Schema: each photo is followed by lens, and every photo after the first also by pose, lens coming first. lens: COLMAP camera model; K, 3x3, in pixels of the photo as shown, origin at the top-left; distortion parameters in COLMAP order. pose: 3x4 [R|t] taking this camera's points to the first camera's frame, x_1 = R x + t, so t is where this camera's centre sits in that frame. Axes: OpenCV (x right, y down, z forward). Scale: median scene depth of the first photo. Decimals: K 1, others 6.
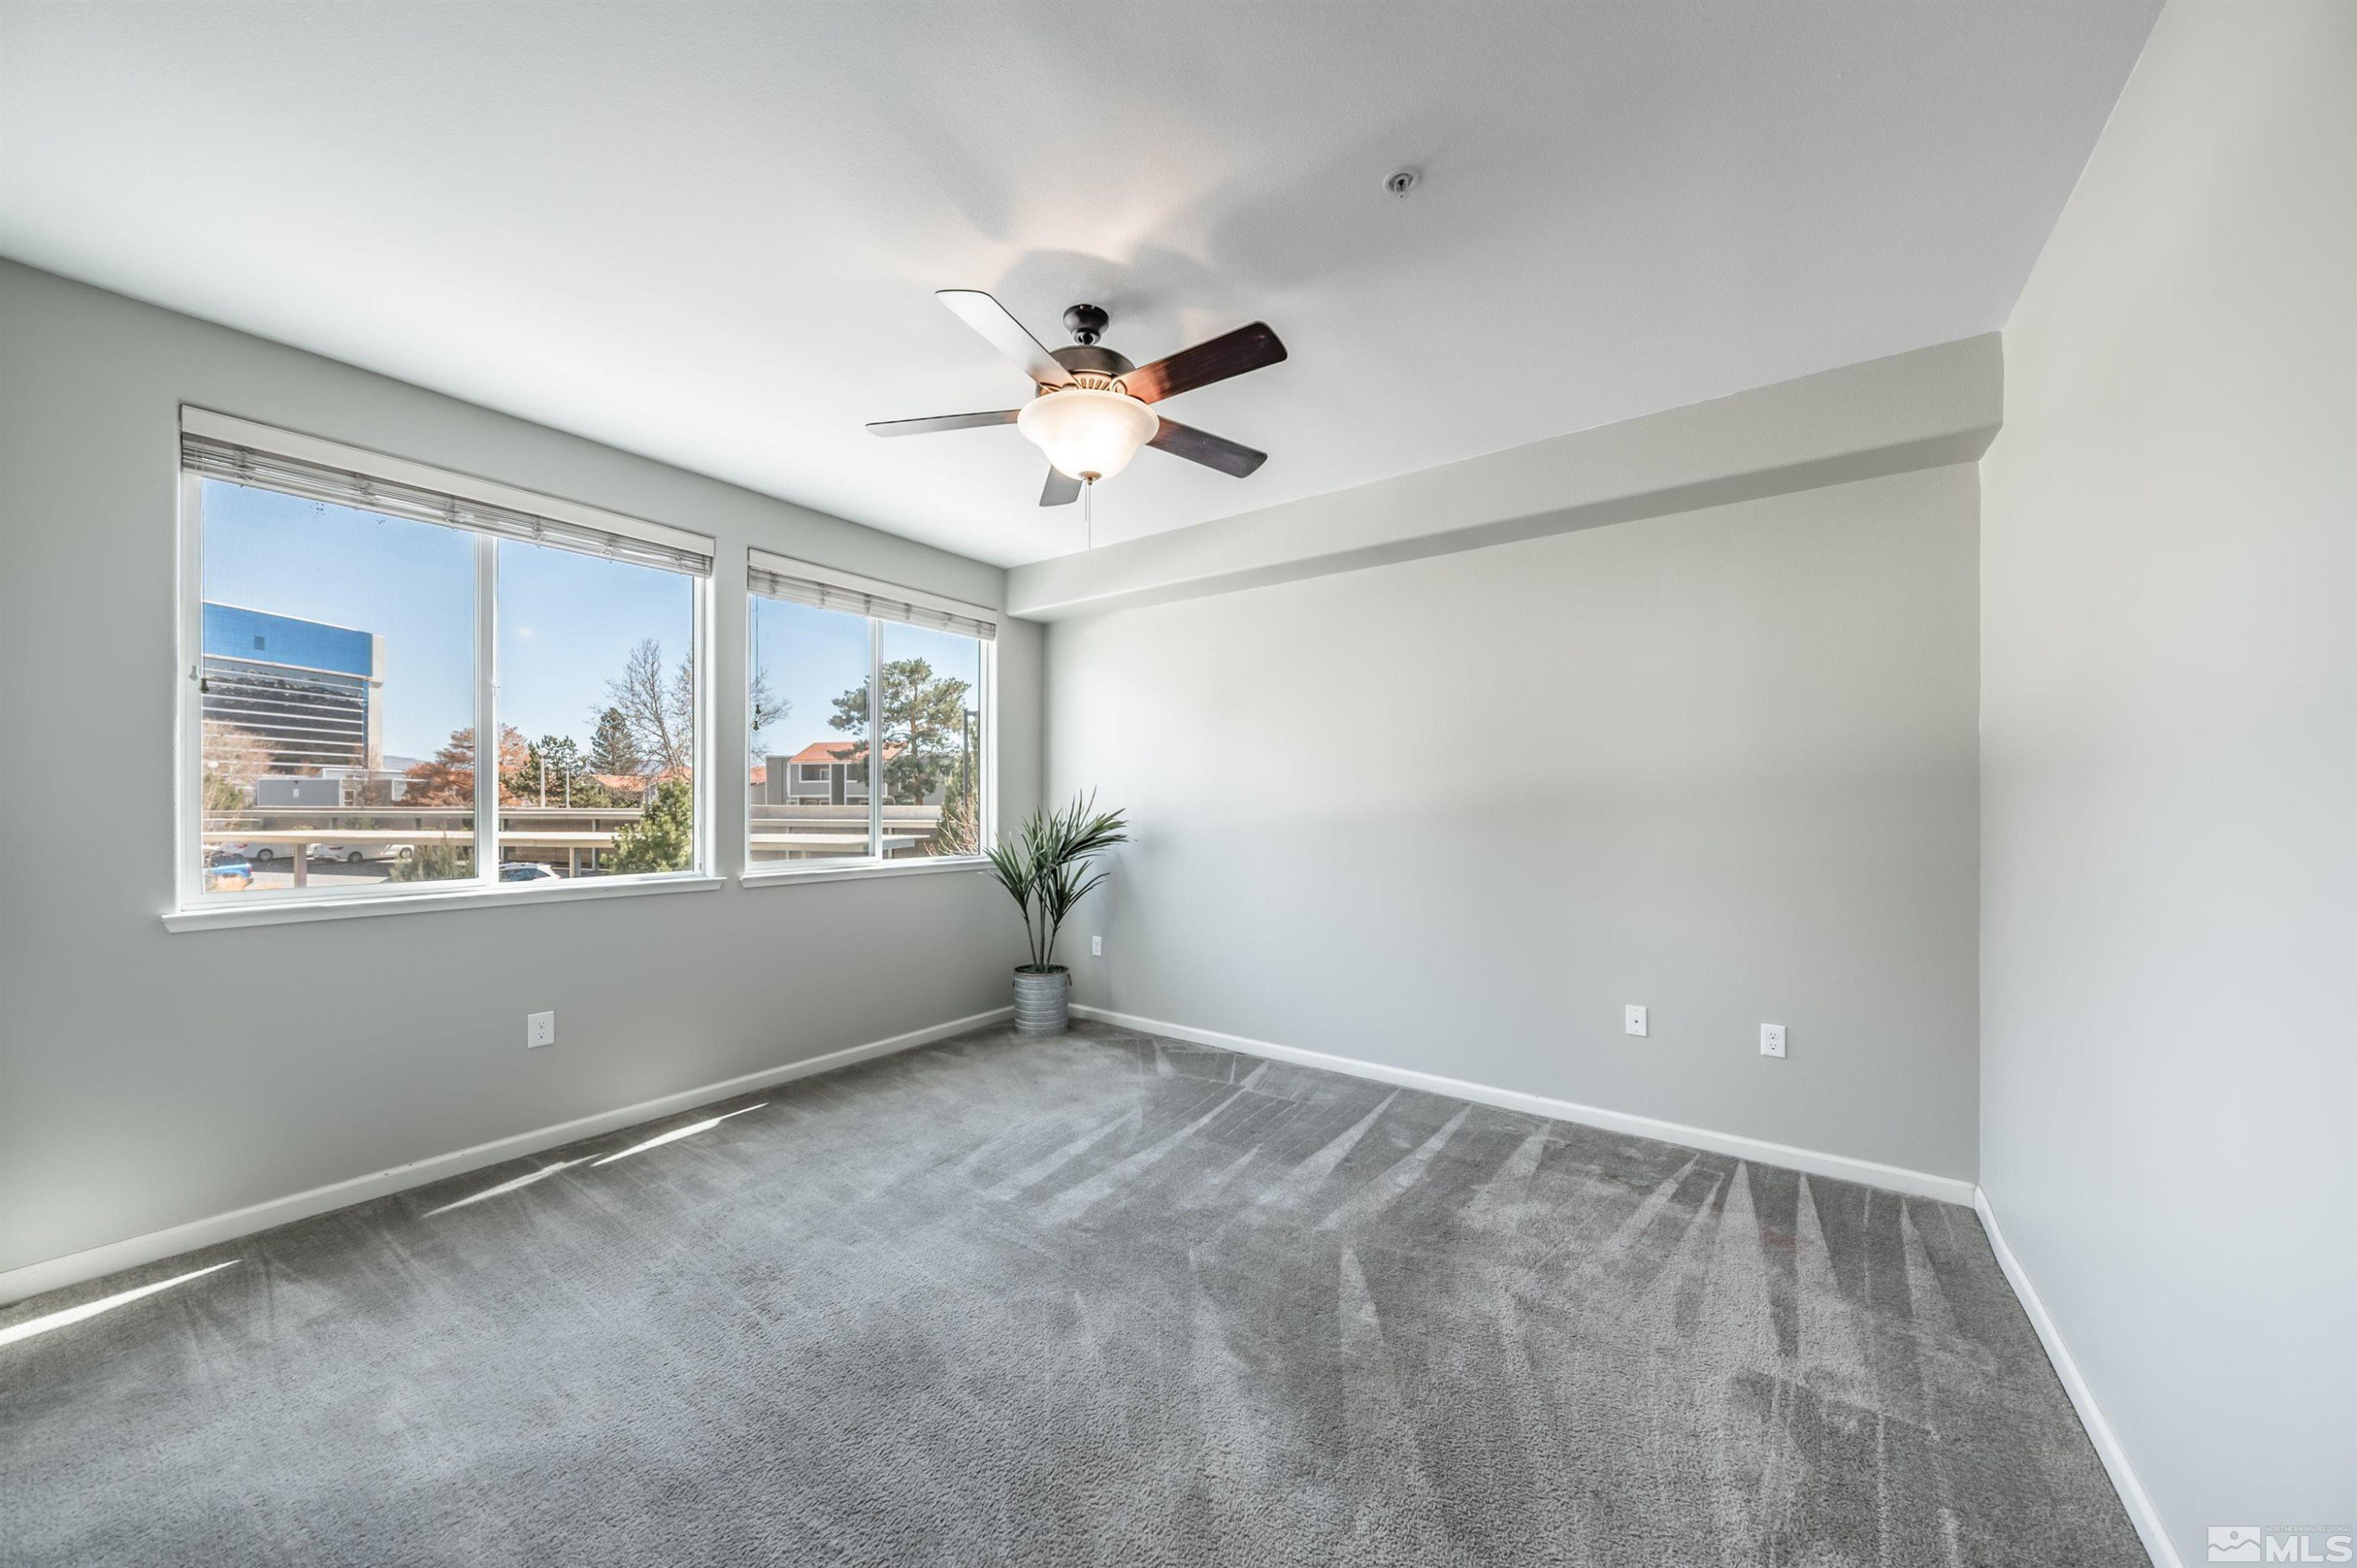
lens RADIAL K [[818.2, 0, 1167.3], [0, 818.2, 790.5], [0, 0, 1]] dist [0.011267, -0.003739]
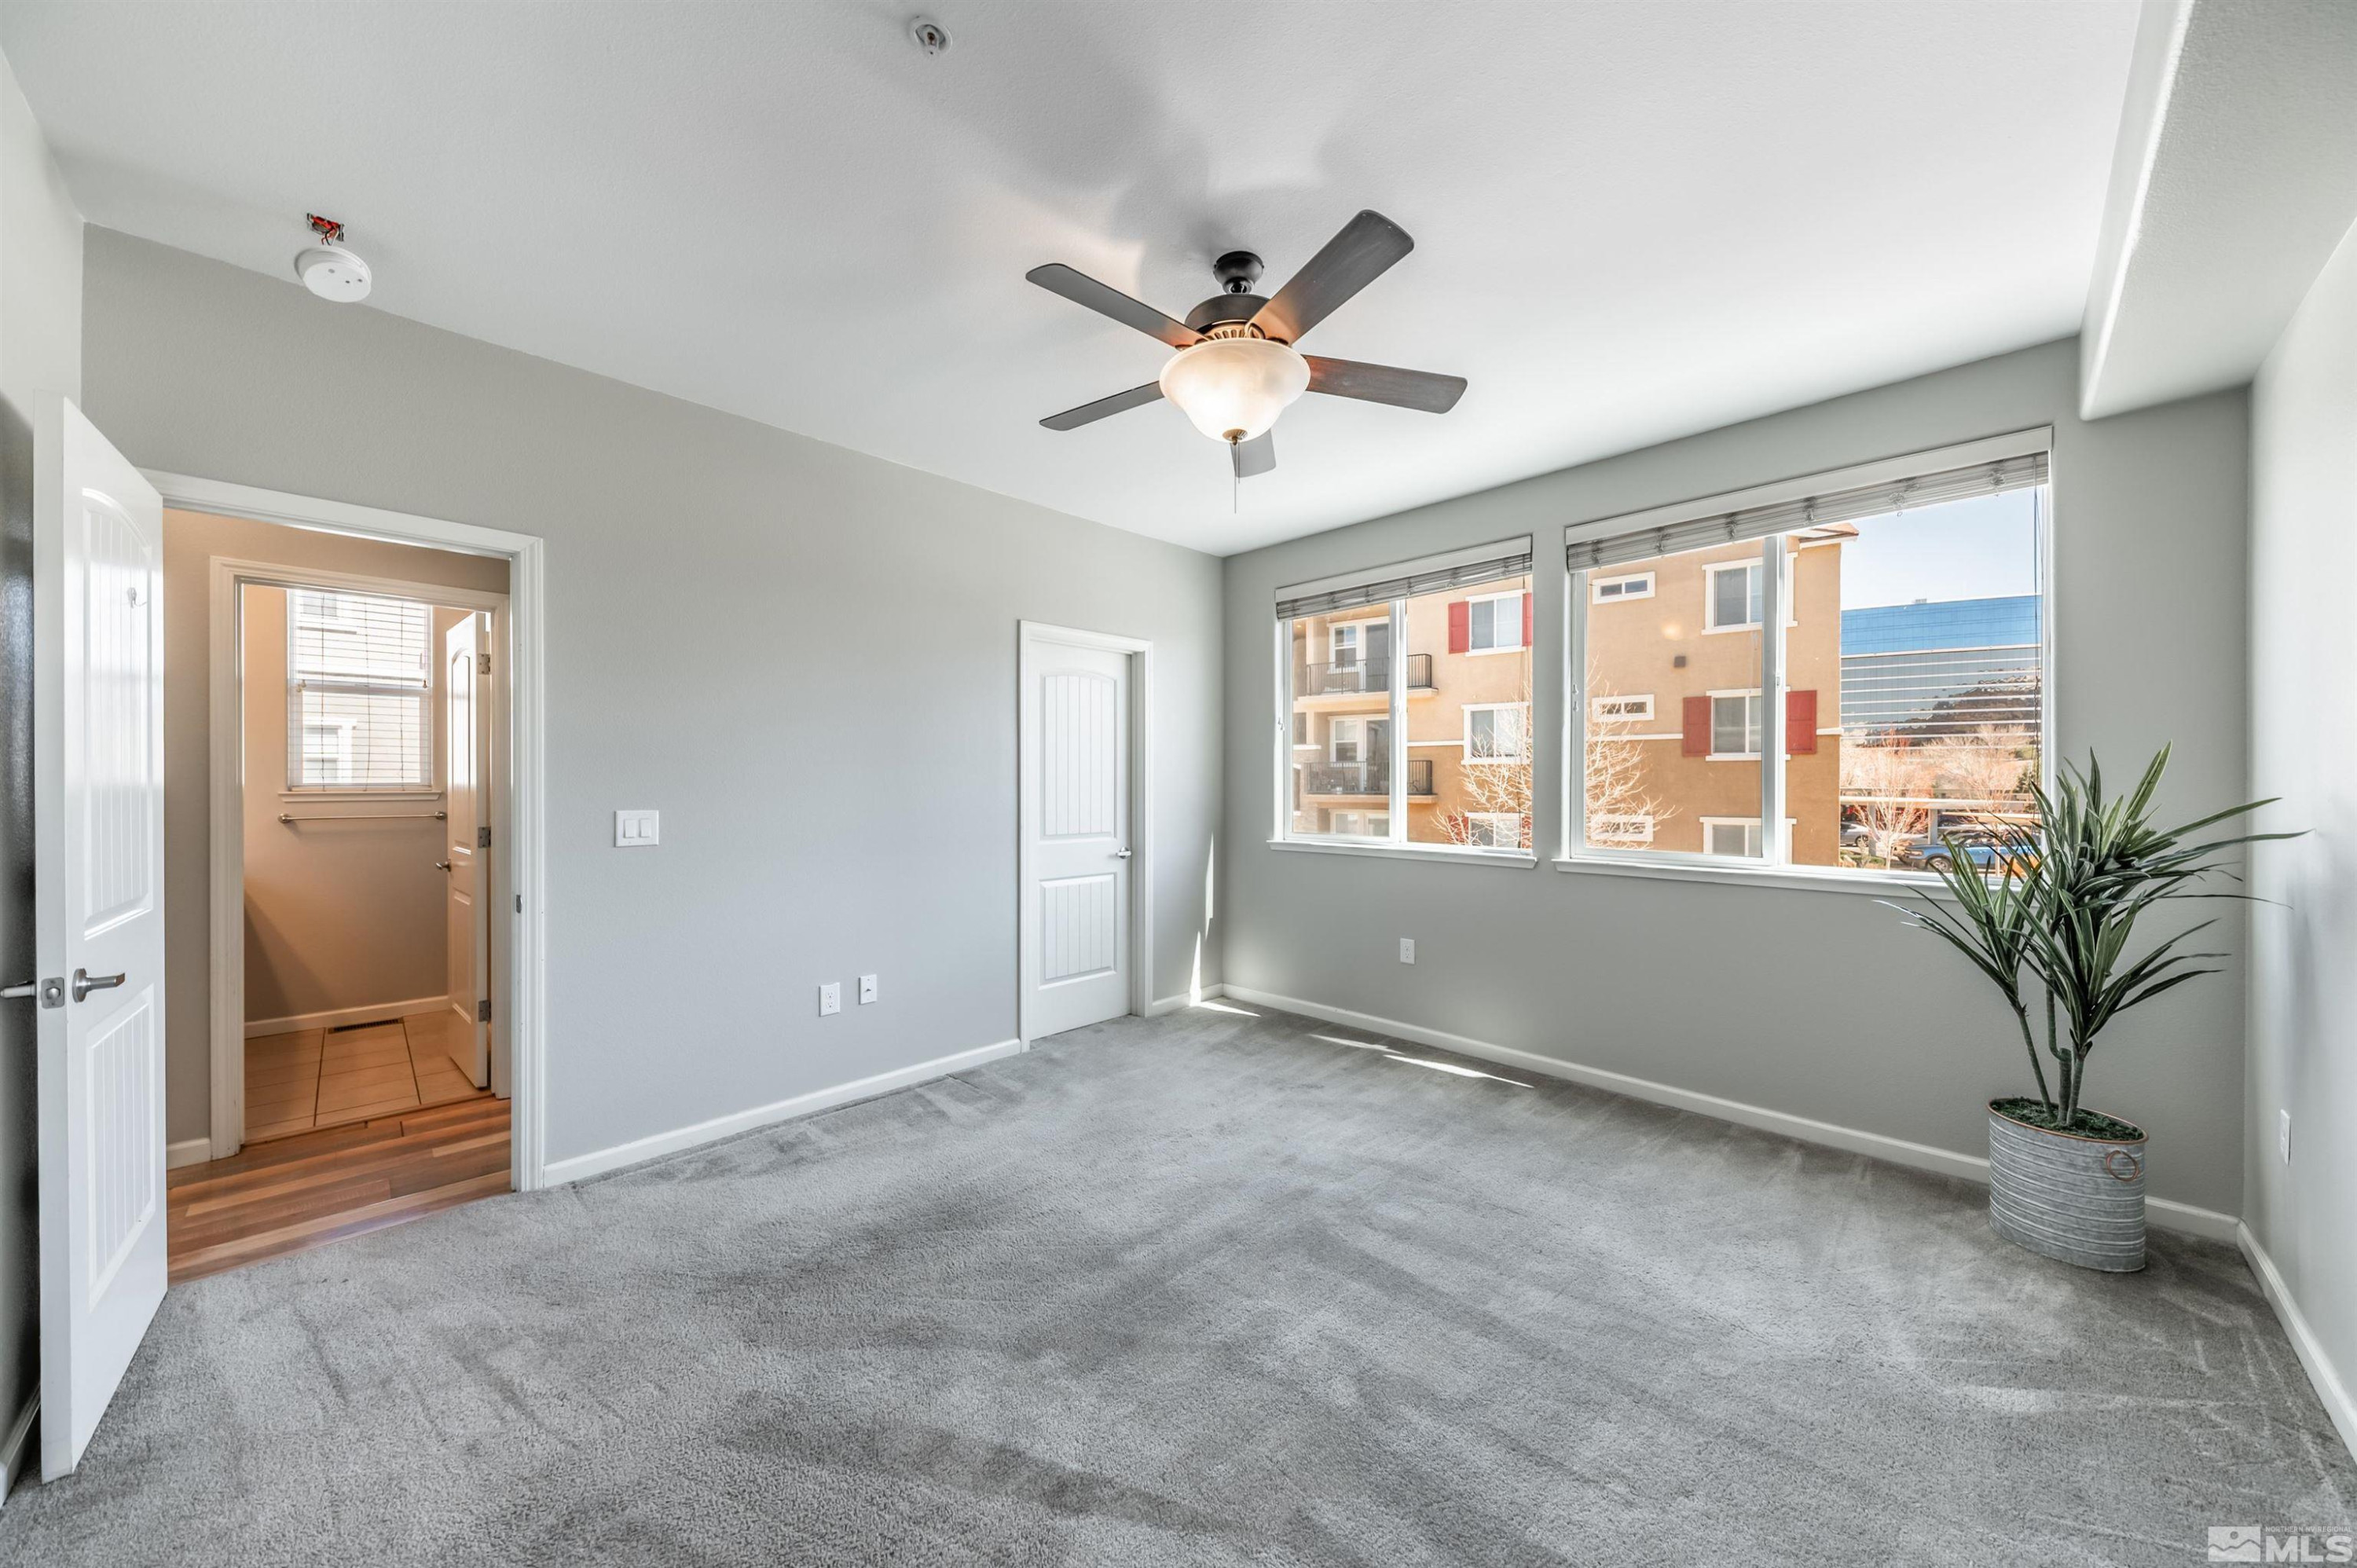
lens RADIAL K [[818.2, 0, 1167.3], [0, 818.2, 790.5], [0, 0, 1]] dist [0.011267, -0.003739]
pose [[-0.159603, 0.006221, -0.987162, 0.540280], [0.013293, 0.999903, 0.004152, 0.008653], [0.987092, -0.012460, -0.159670, 0.686521]]
